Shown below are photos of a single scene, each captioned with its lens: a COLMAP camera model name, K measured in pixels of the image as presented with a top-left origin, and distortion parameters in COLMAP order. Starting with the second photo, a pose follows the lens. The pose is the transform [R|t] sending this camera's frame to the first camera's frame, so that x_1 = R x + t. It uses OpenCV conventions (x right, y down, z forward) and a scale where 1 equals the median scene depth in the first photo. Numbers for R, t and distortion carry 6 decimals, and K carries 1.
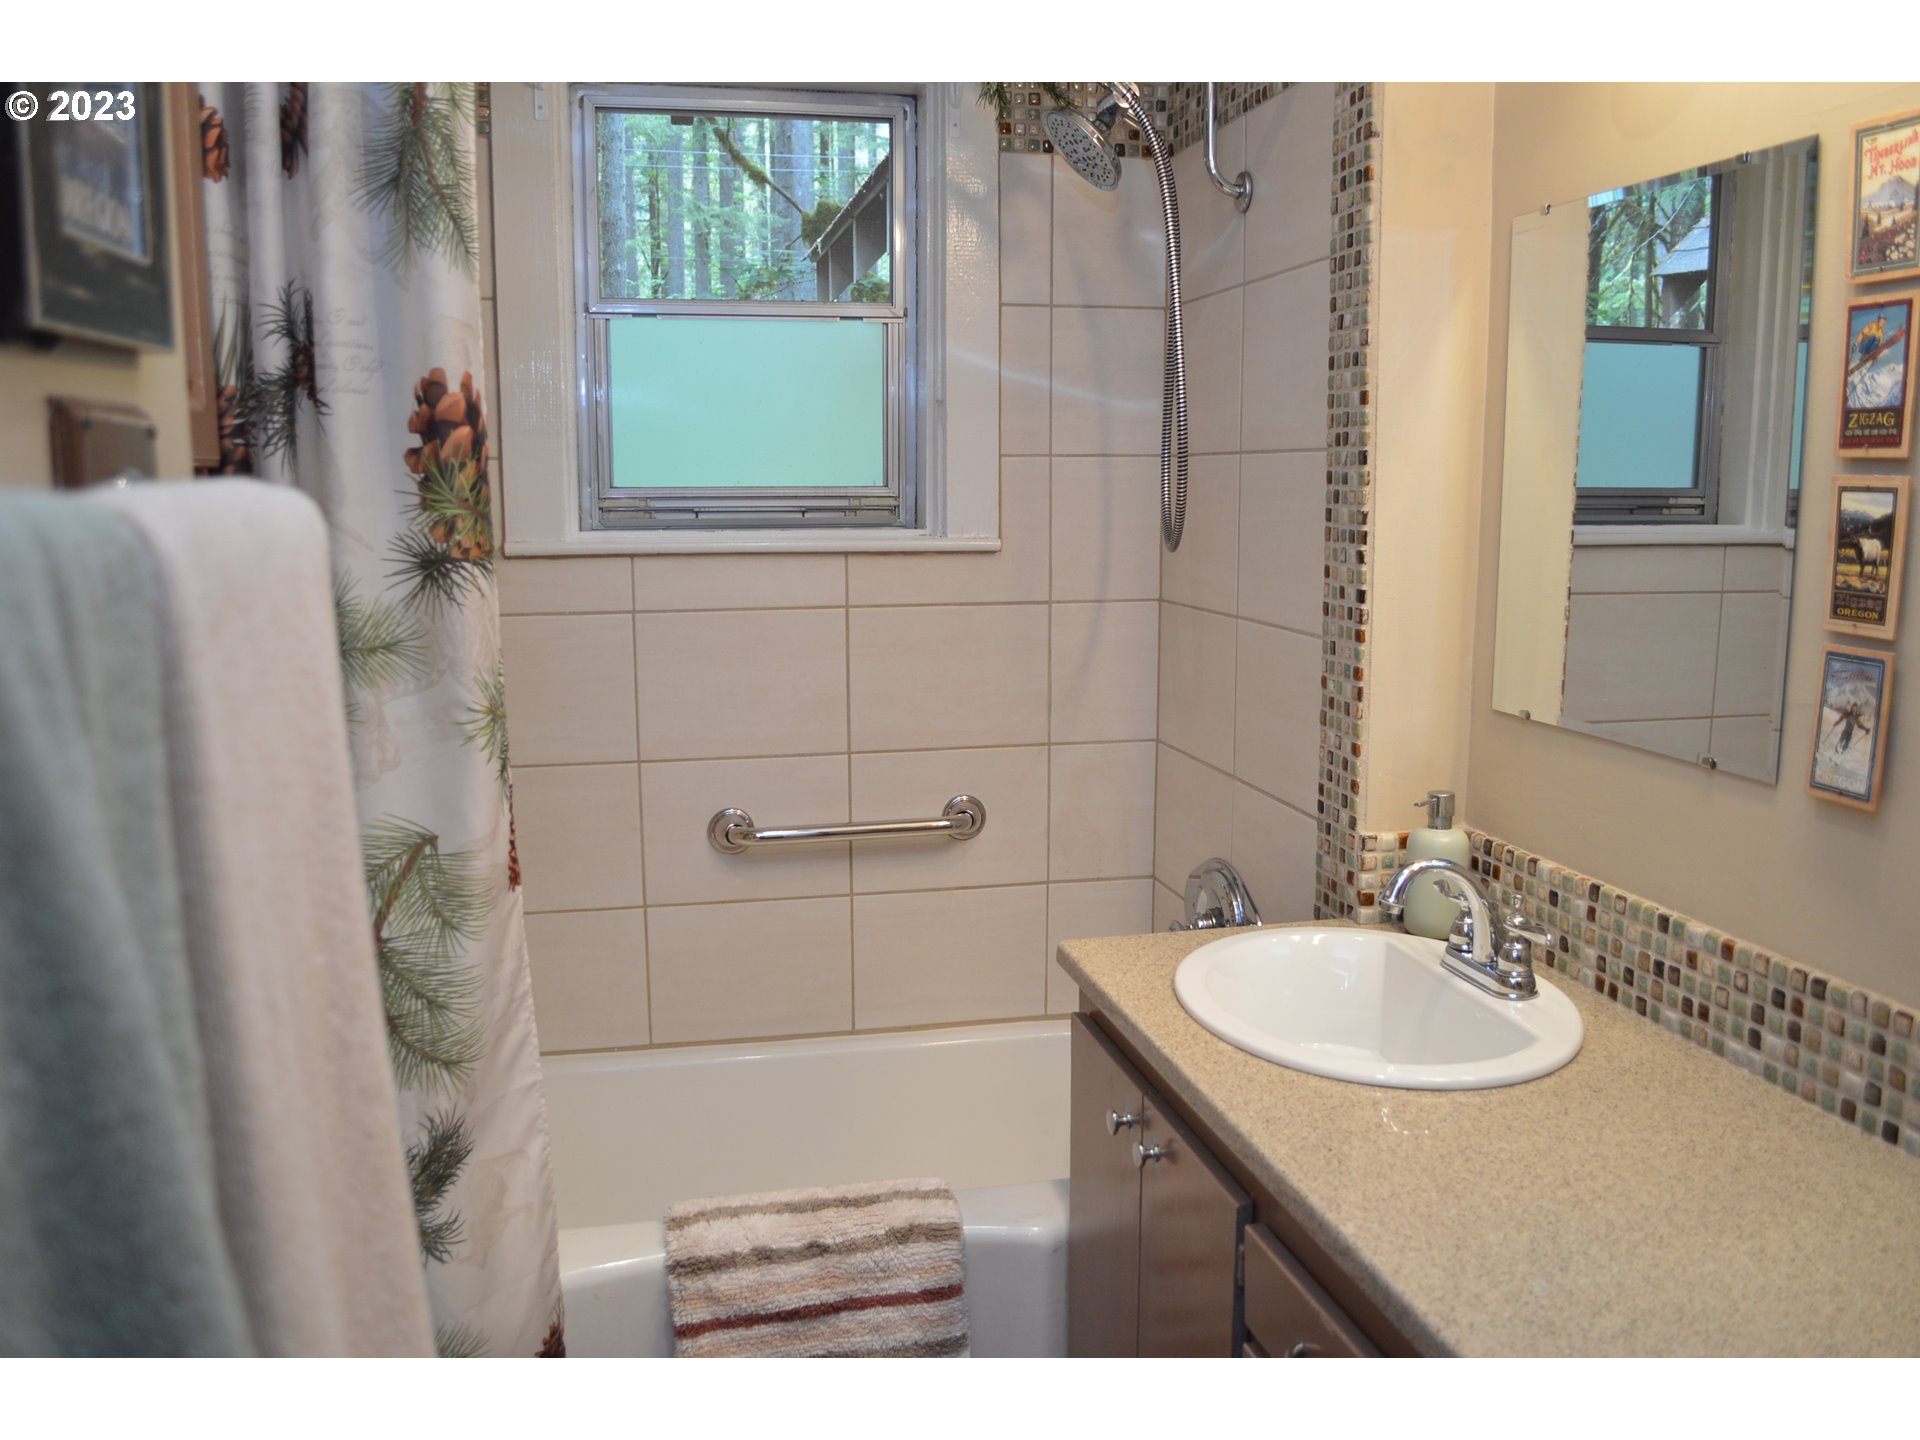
lens RADIAL K [[1568.0, 0, 964.2], [0, 1568.0, 717.6], [0, 0, 1]] dist [-0.083097, 0.011037]
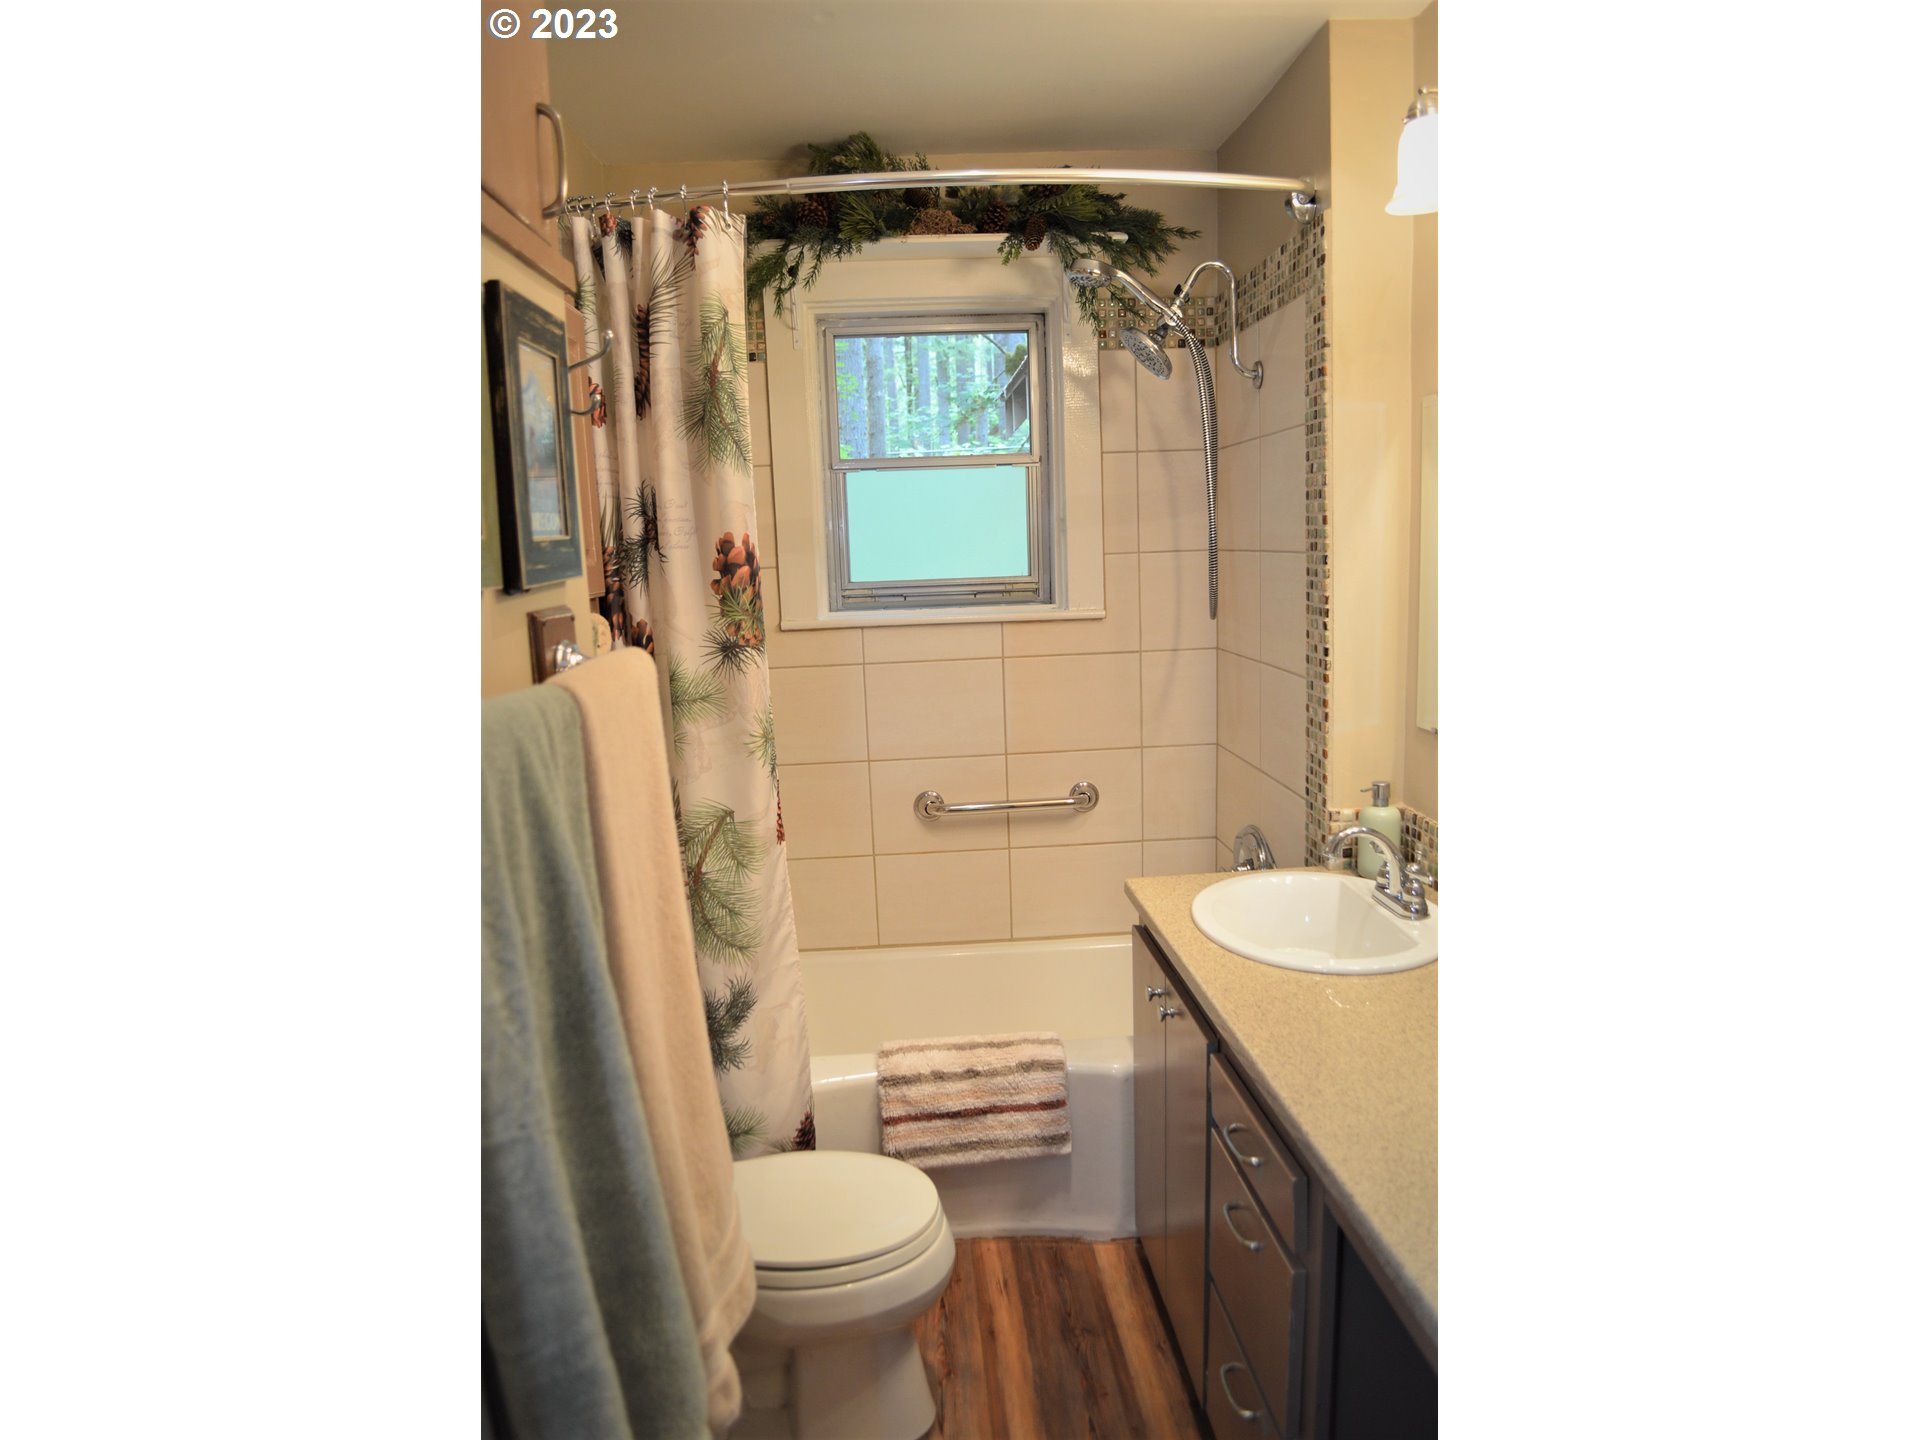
lens RADIAL K [[1222.6, 0, 962.0], [0, 1222.6, 721.0], [0, 0, 1]] dist [-0.078343, -0.000540]
pose [[0.986033, -0.009432, -0.166283, 0.105031], [0.010697, 0.999920, 0.006717, -0.023282], [0.166206, -0.008402, 0.986055, -0.216262]]
